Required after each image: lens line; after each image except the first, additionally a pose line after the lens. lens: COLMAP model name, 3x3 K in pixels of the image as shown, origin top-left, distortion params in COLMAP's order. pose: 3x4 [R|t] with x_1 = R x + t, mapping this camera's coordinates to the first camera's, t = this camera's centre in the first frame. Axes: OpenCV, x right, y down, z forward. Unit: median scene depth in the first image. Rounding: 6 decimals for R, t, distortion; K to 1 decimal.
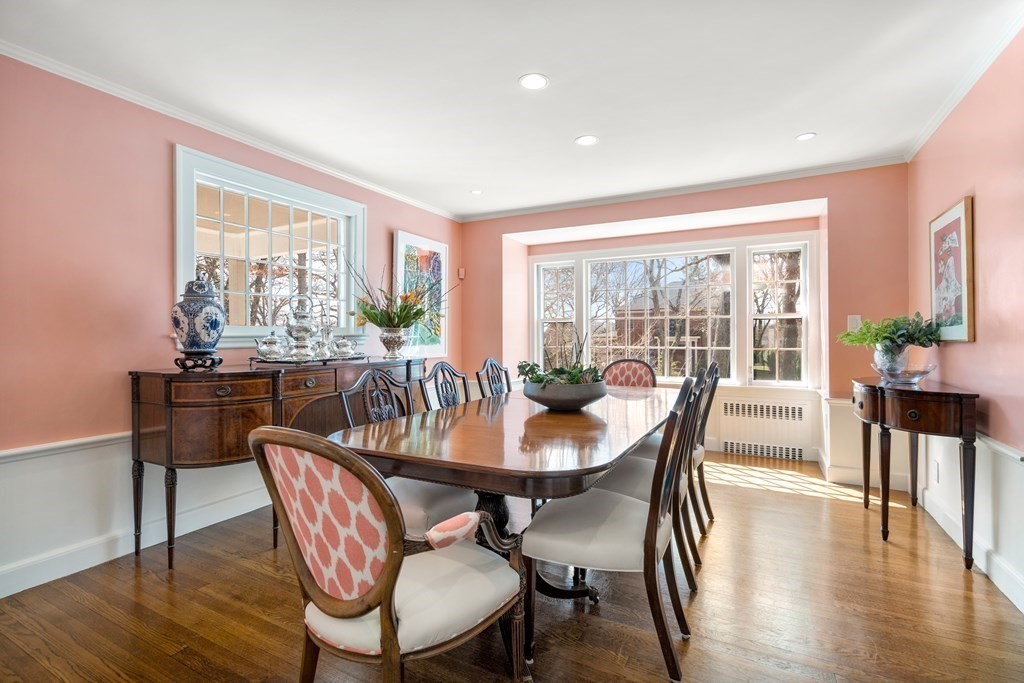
lens RADIAL K [[468.2, 0, 503.7], [0, 468.2, 338.3], [0, 0, 1]] dist [0.001130, 0.000895]
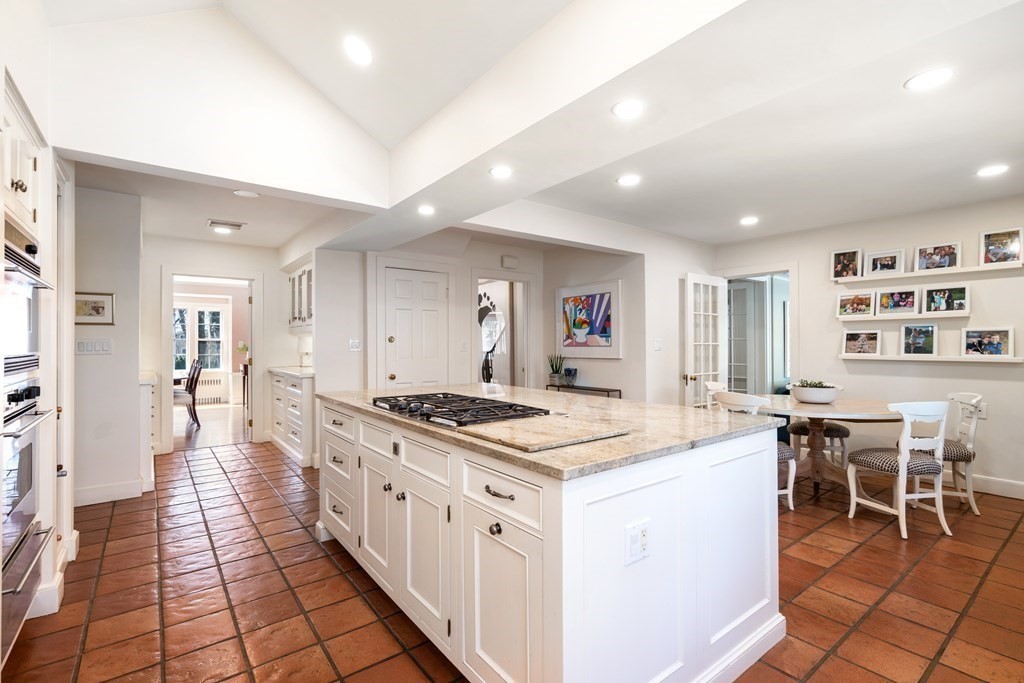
lens RADIAL K [[468.2, 0, 513.1], [0, 468.2, 341.2], [0, 0, 1]] dist [0.001130, 0.000895]
pose [[0.408333, 0.009805, 0.912780, -0.918294], [-0.001652, 0.999949, -0.010002, -0.021589], [-0.912832, 0.002576, 0.408328, -1.309038]]
